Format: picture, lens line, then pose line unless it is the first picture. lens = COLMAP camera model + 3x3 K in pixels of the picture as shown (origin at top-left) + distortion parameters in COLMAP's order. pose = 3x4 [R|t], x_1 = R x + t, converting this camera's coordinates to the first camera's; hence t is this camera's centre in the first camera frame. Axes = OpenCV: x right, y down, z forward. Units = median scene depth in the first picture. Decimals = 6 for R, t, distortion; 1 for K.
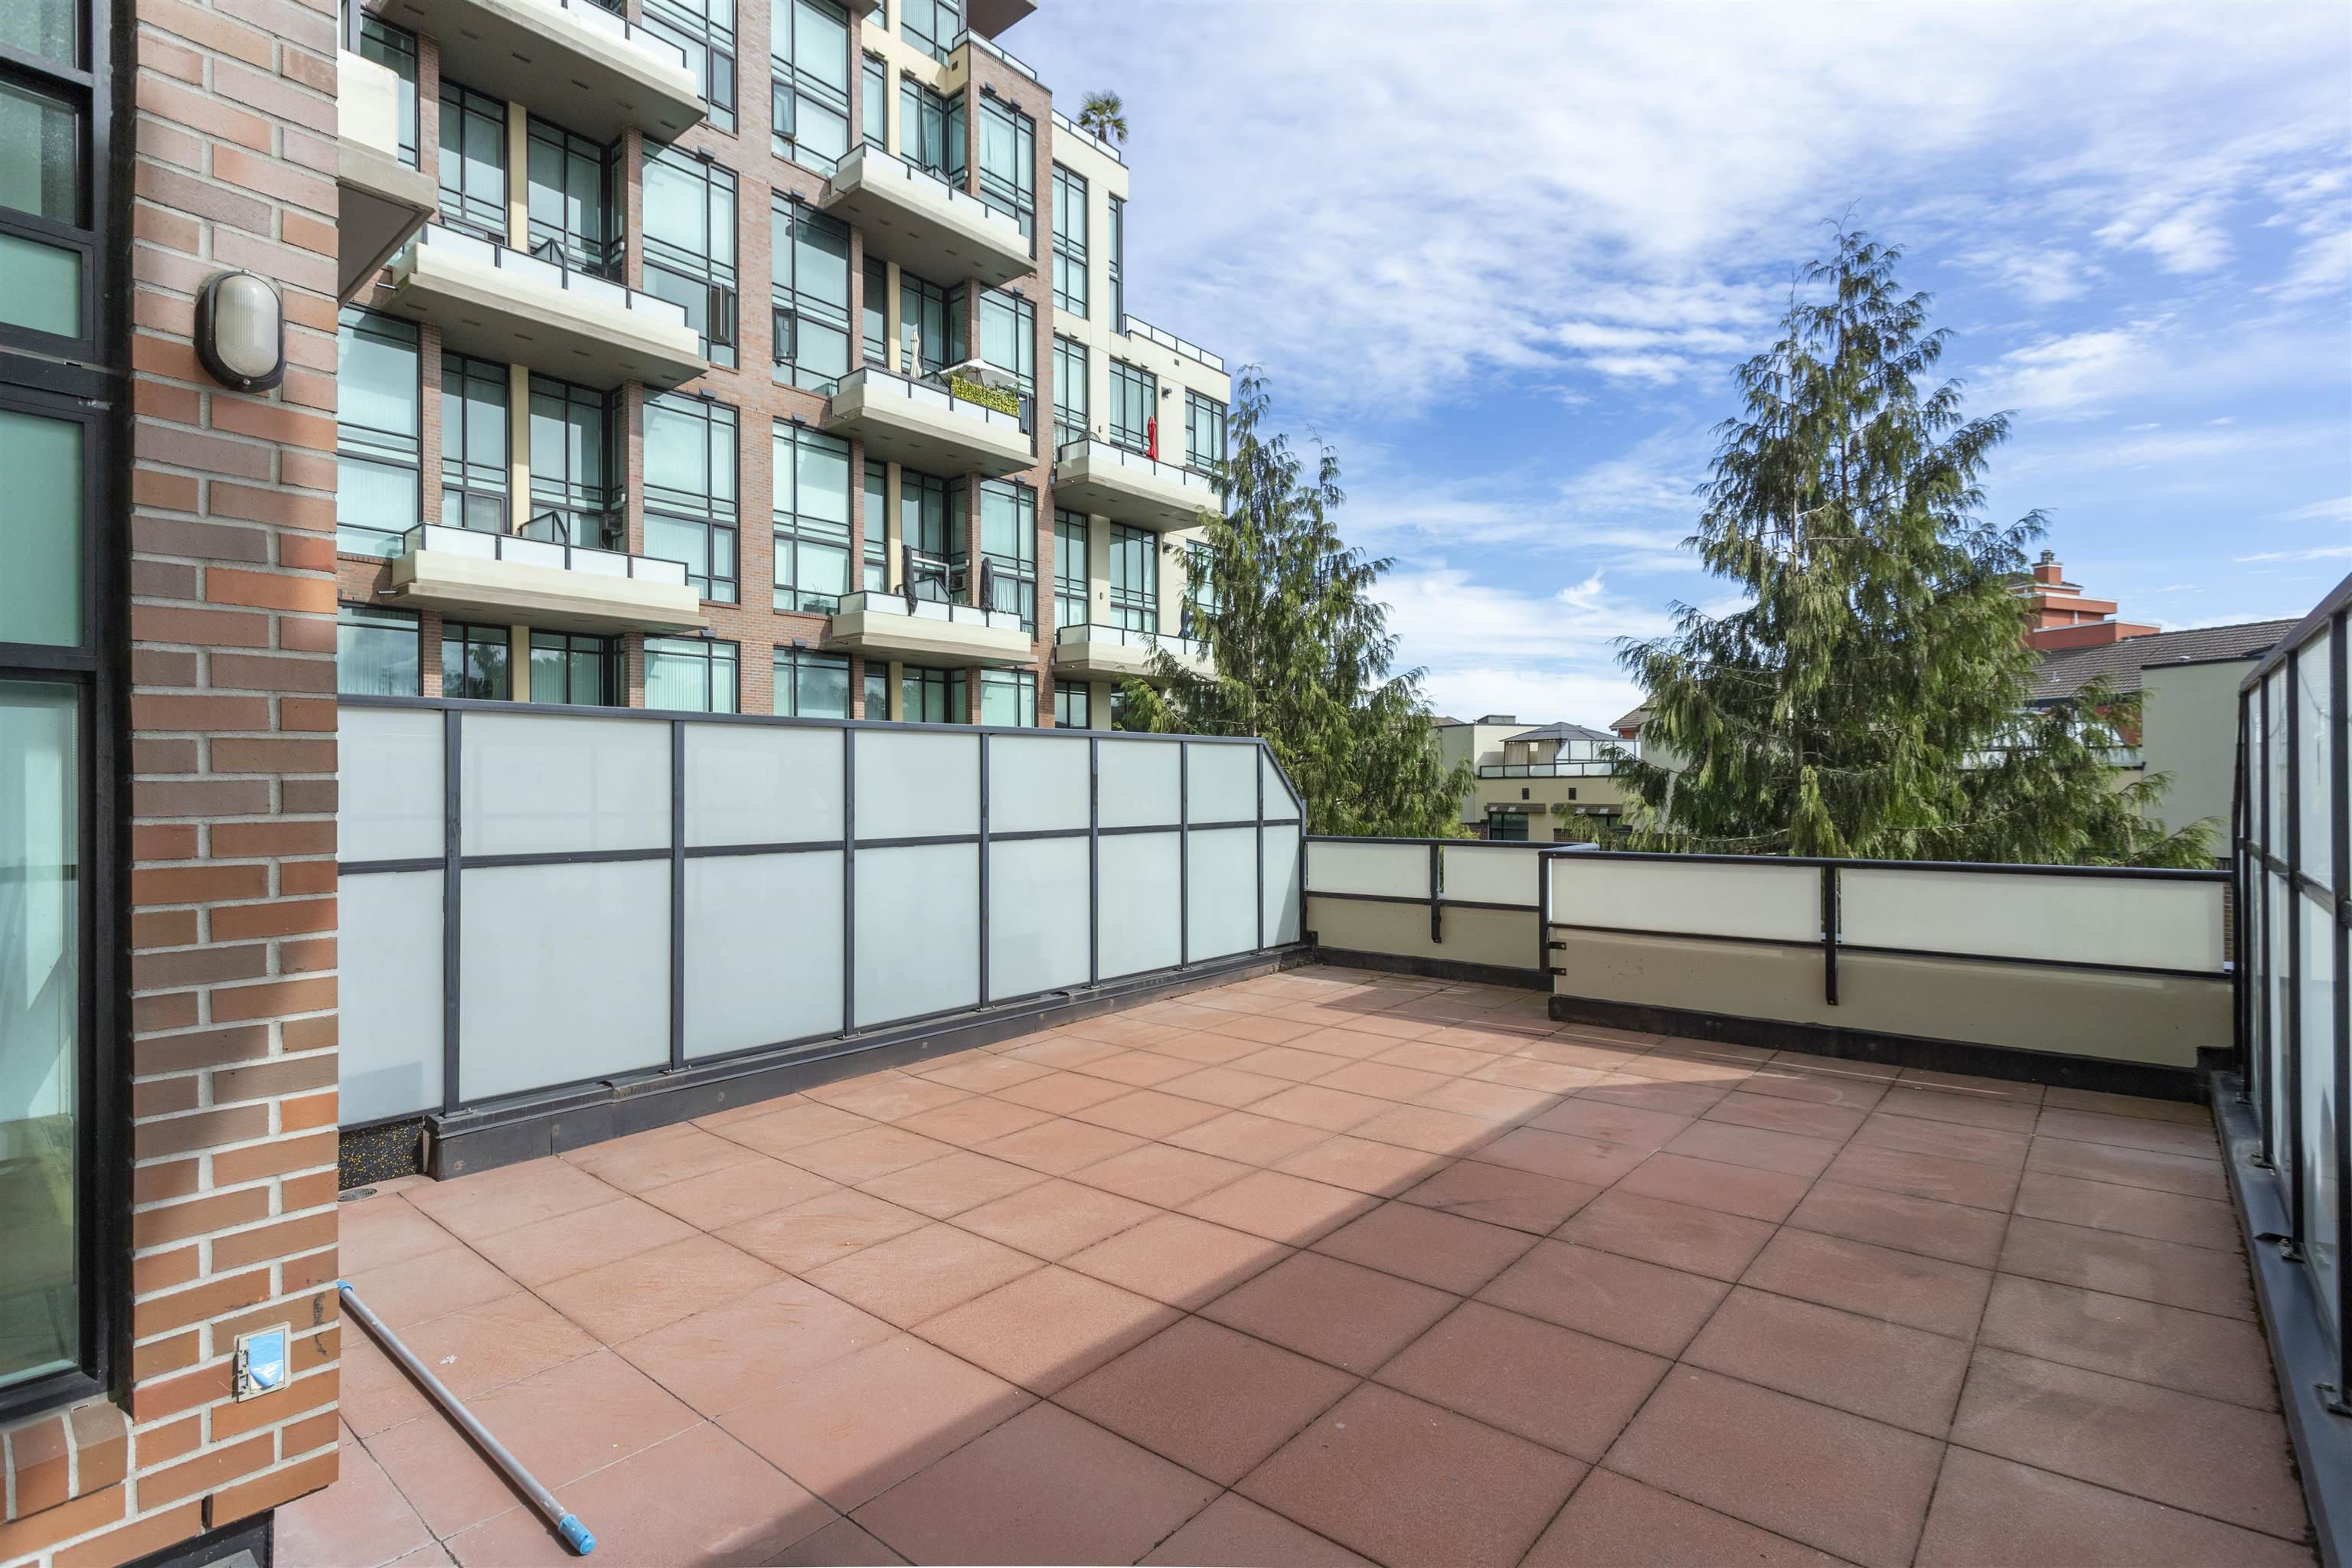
lens RADIAL K [[1123.9, 0, 1175.2], [0, 1123.9, 781.2], [0, 0, 1]] dist [-0.000319, 0.002448]
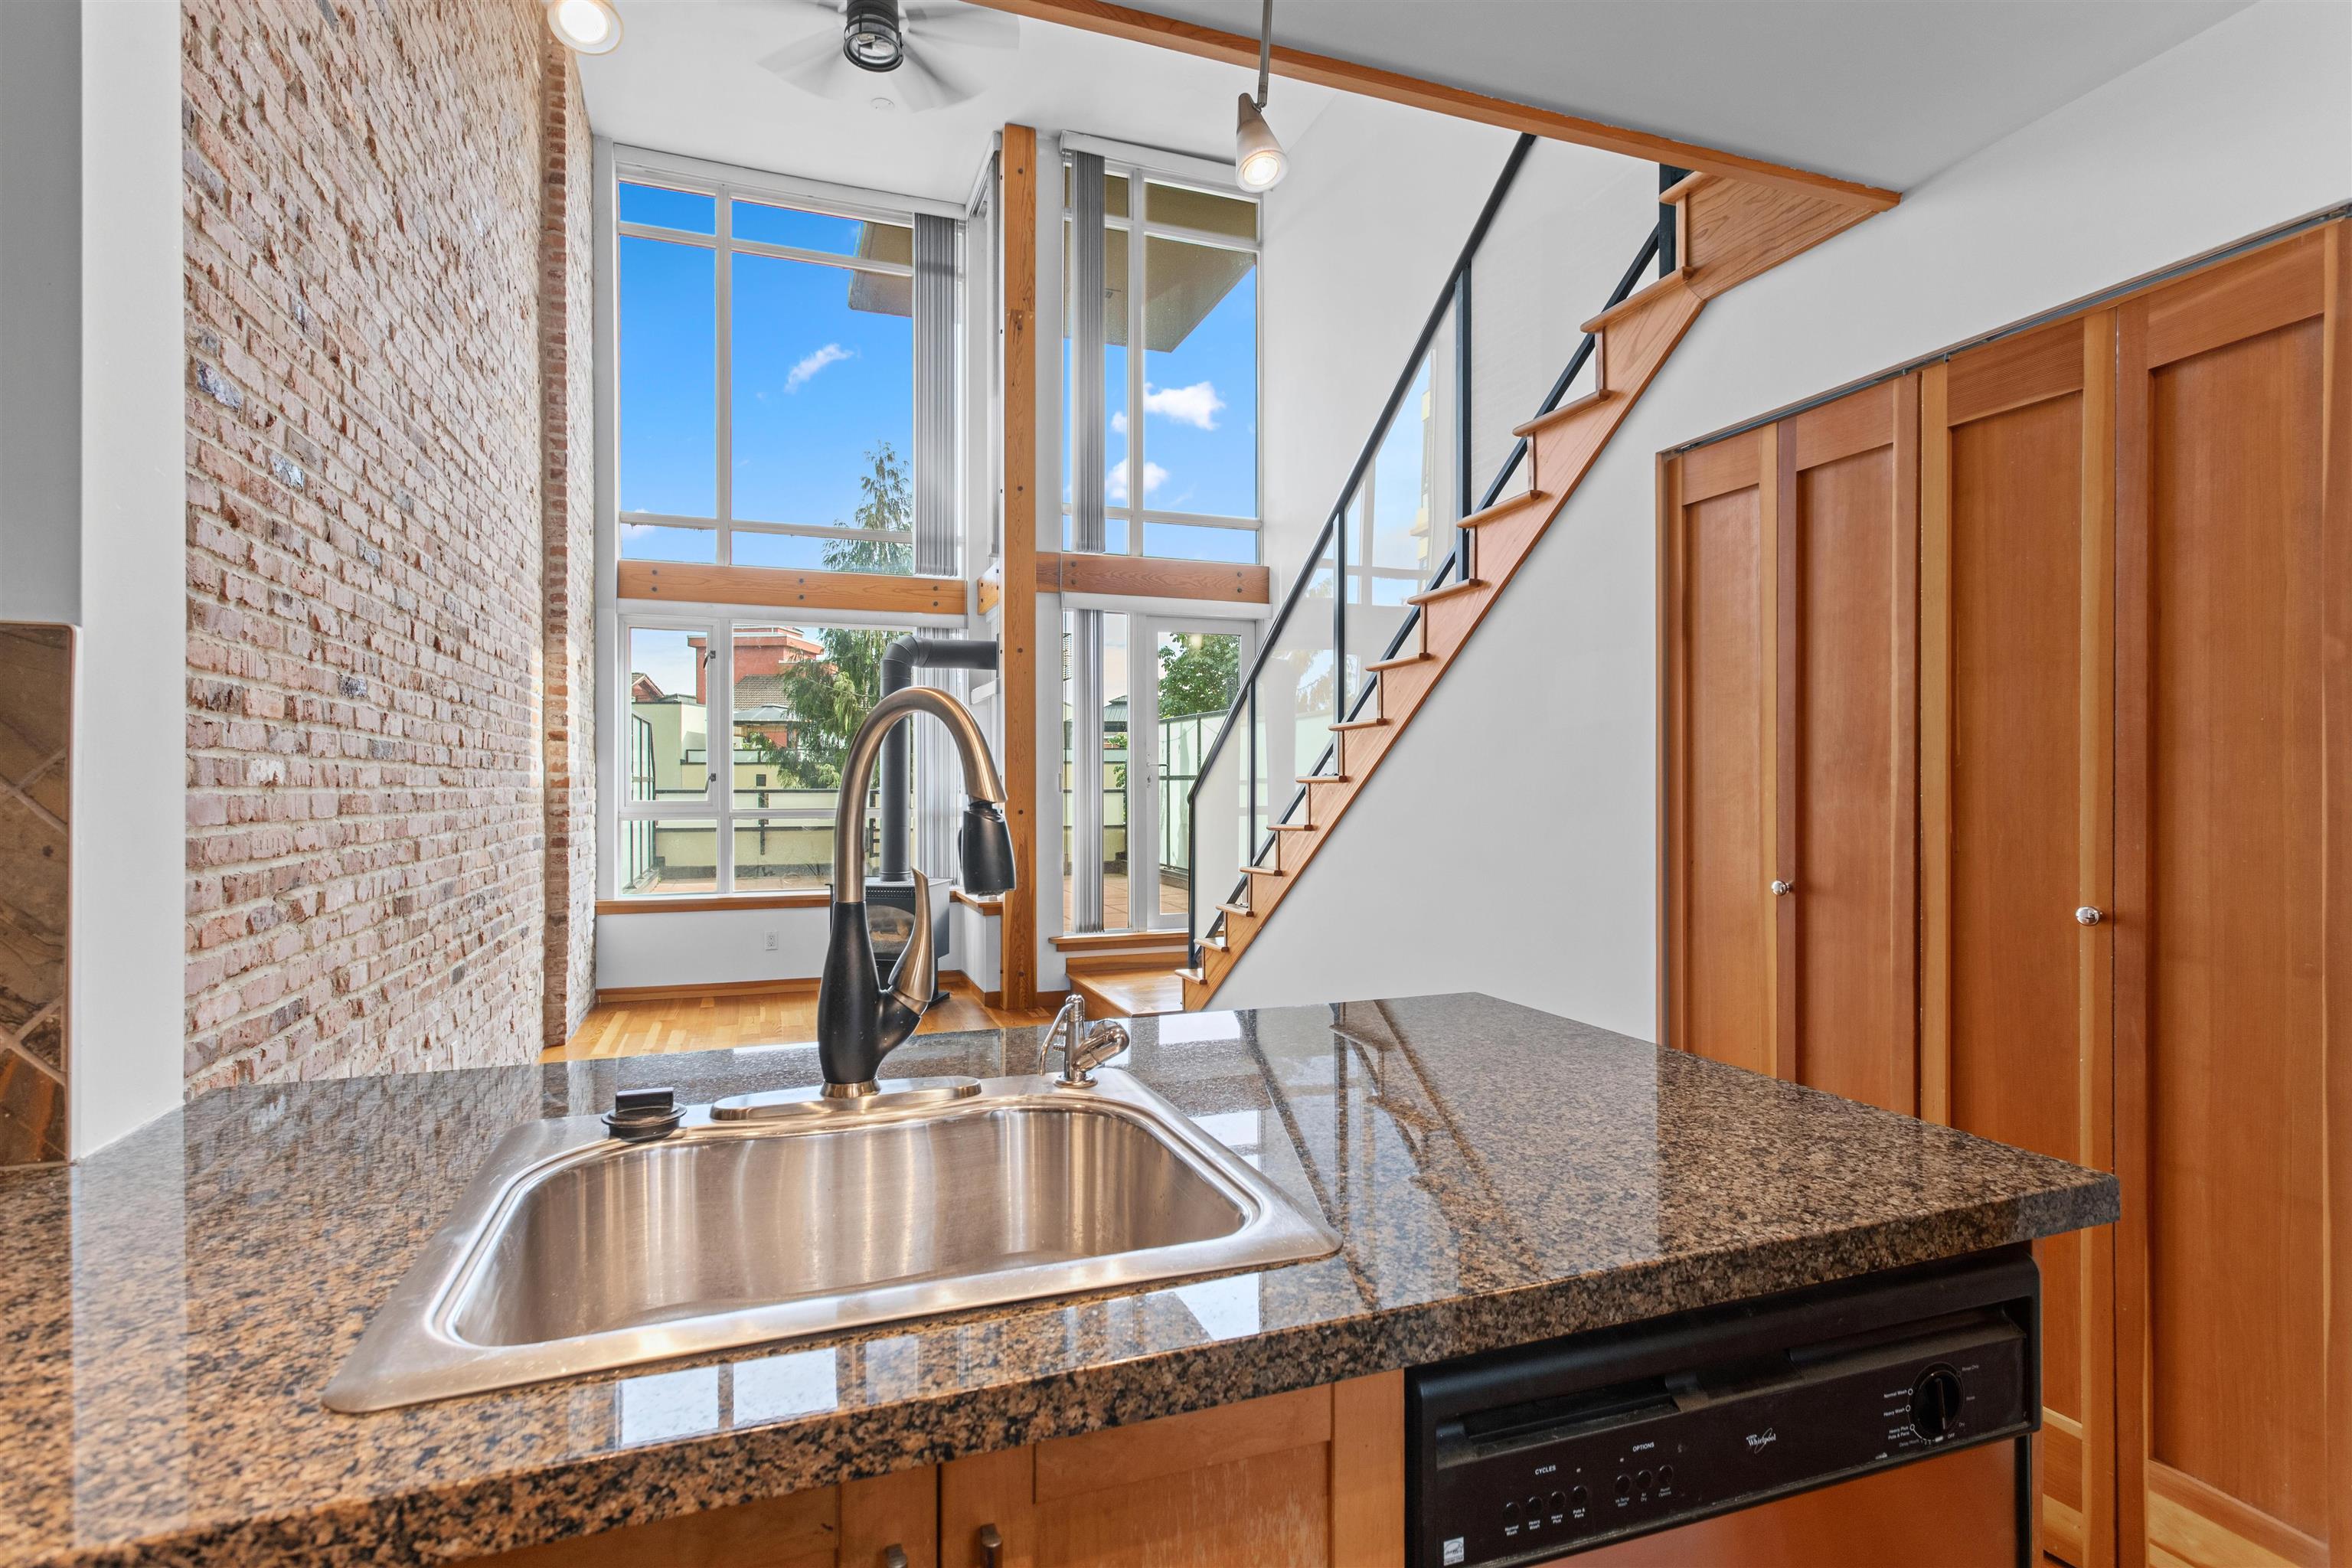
lens RADIAL K [[1123.9, 0, 1156.8], [0, 1123.9, 792.9], [0, 0, 1]] dist [-0.000319, 0.002448]
pose [[0.500241, -0.003026, 0.865881, -1.580471], [-0.006610, 0.999951, 0.007314, 0.075202], [-0.865861, -0.009382, 0.500197, -0.509914]]
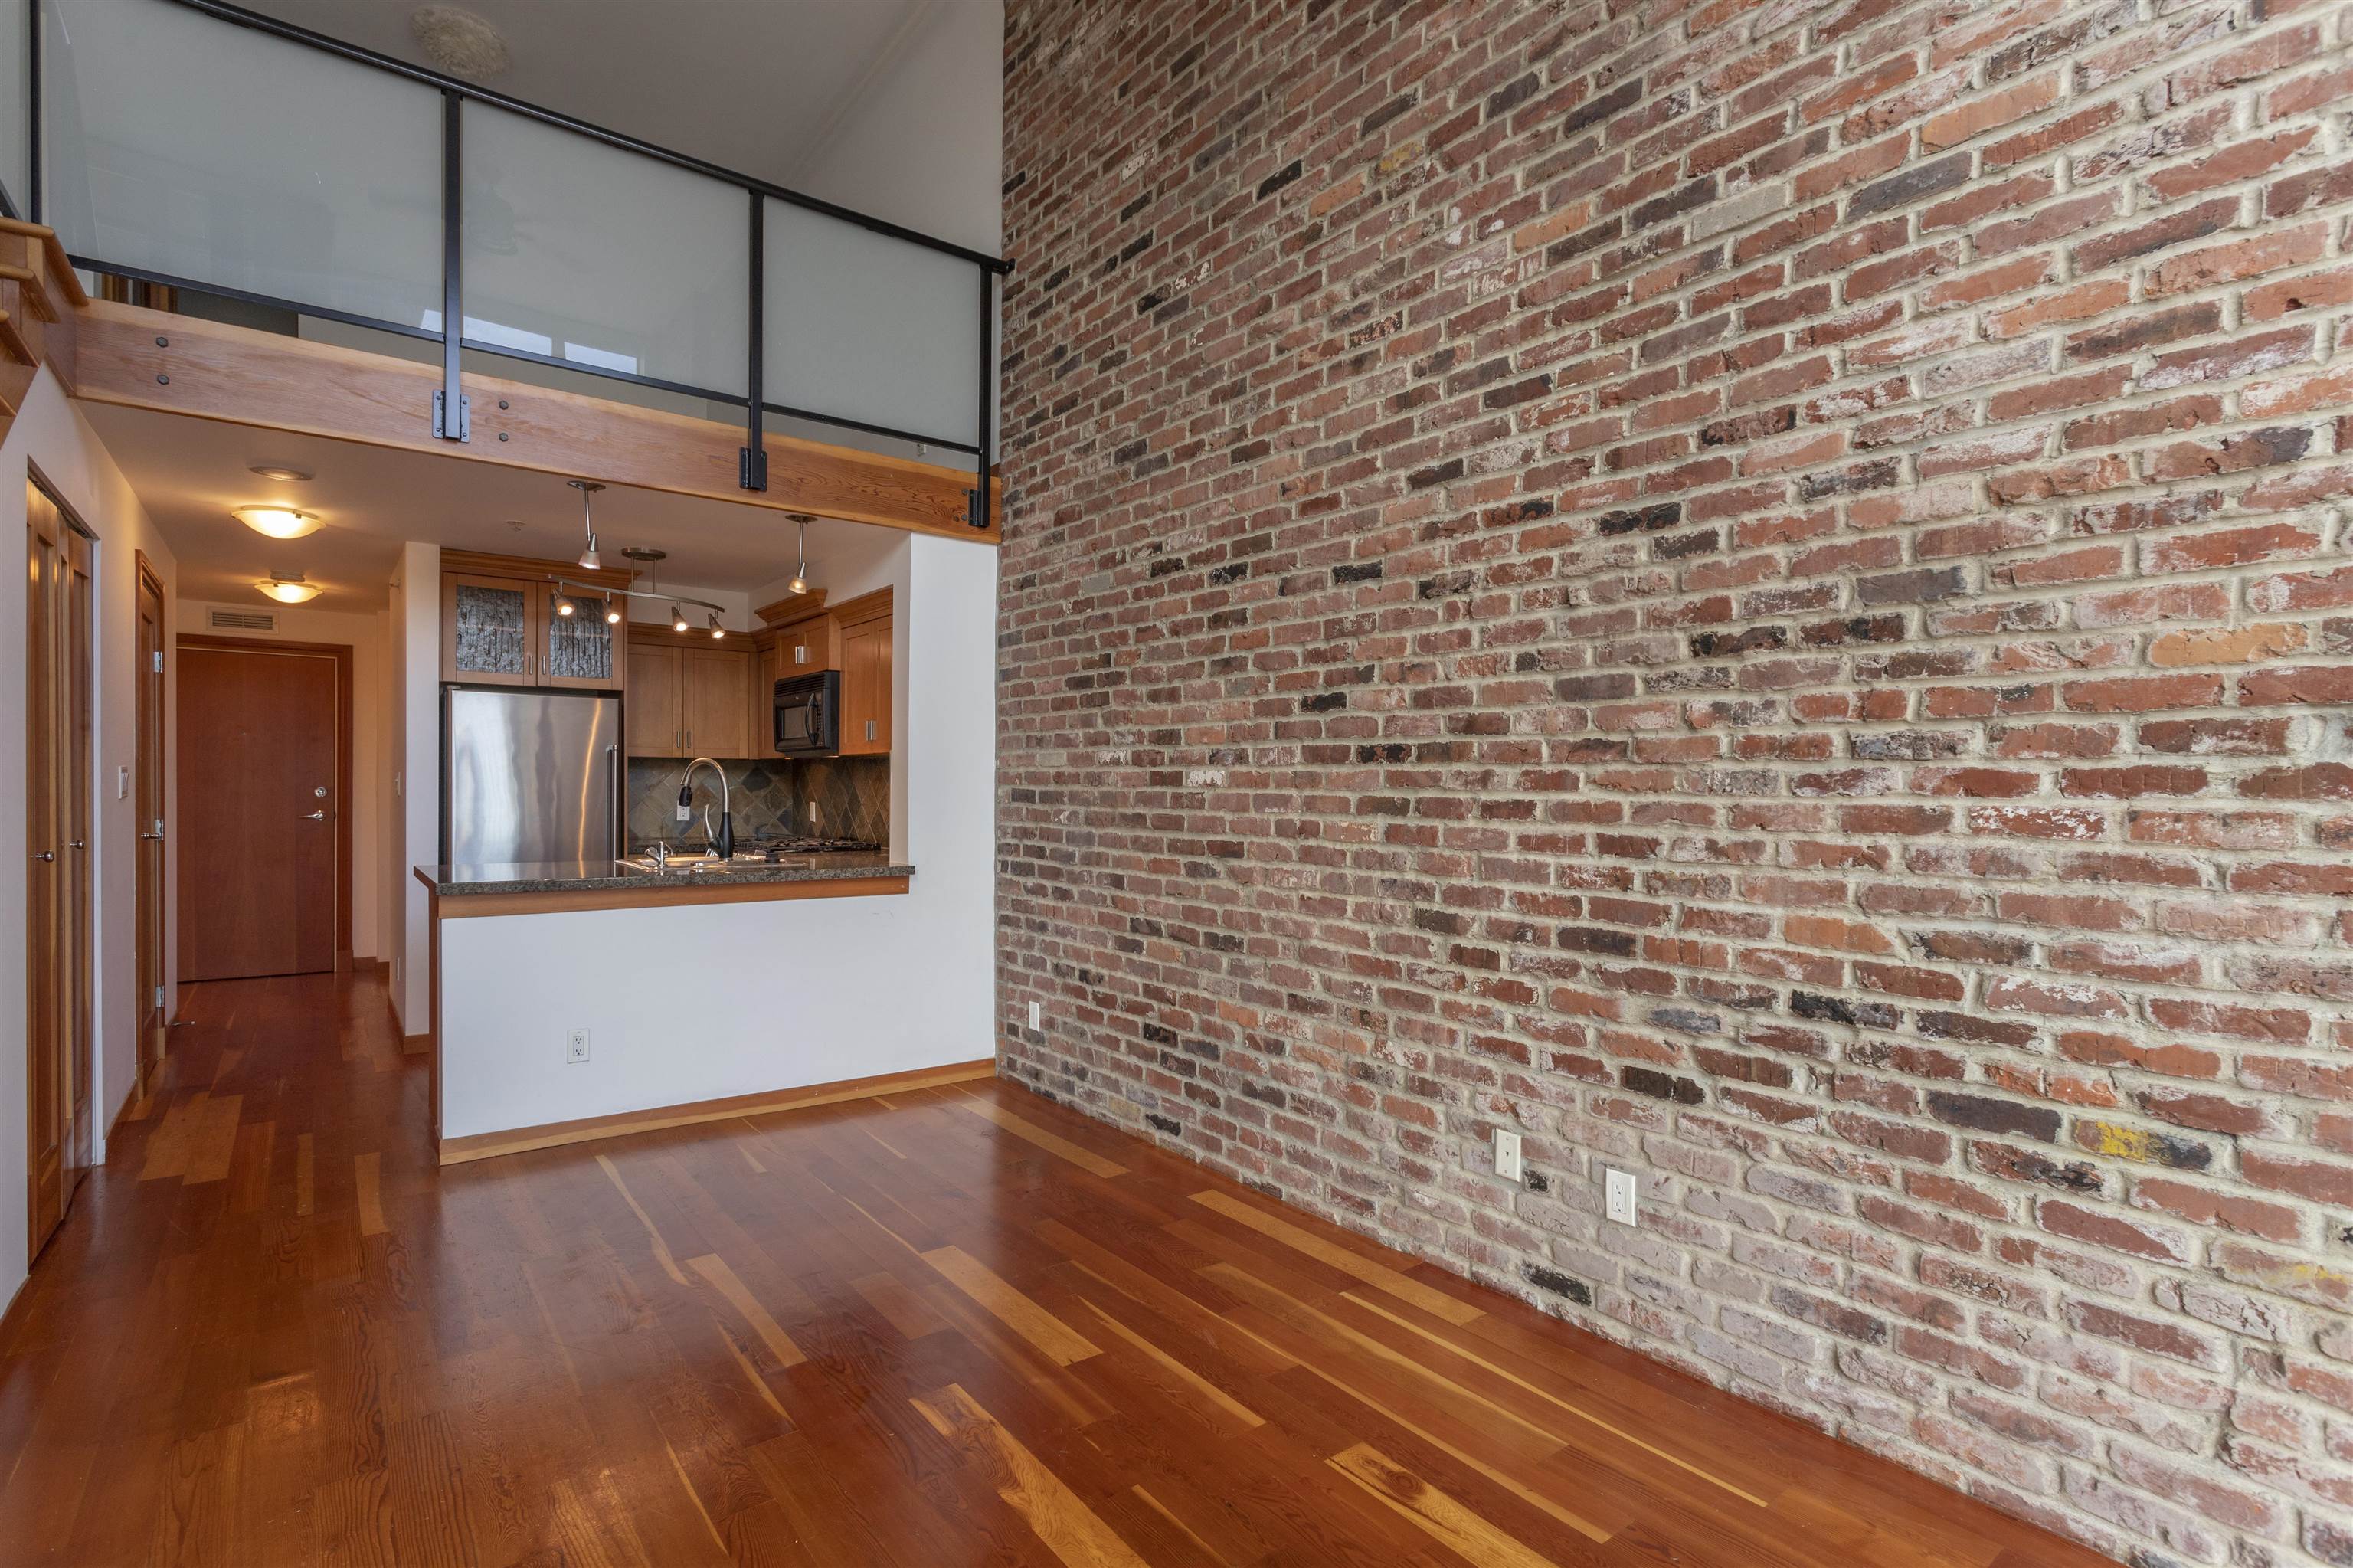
lens RADIAL K [[1124.4, 0, 1161.5], [0, 1124.4, 801.0], [0, 0, 1]] dist [-0.000319, 0.002448]
pose [[-0.211958, 0.013635, -0.977184, -0.610025], [-0.003785, 0.999884, 0.014773, 0.077132], [0.977272, 0.006830, -0.211881, 0.188902]]
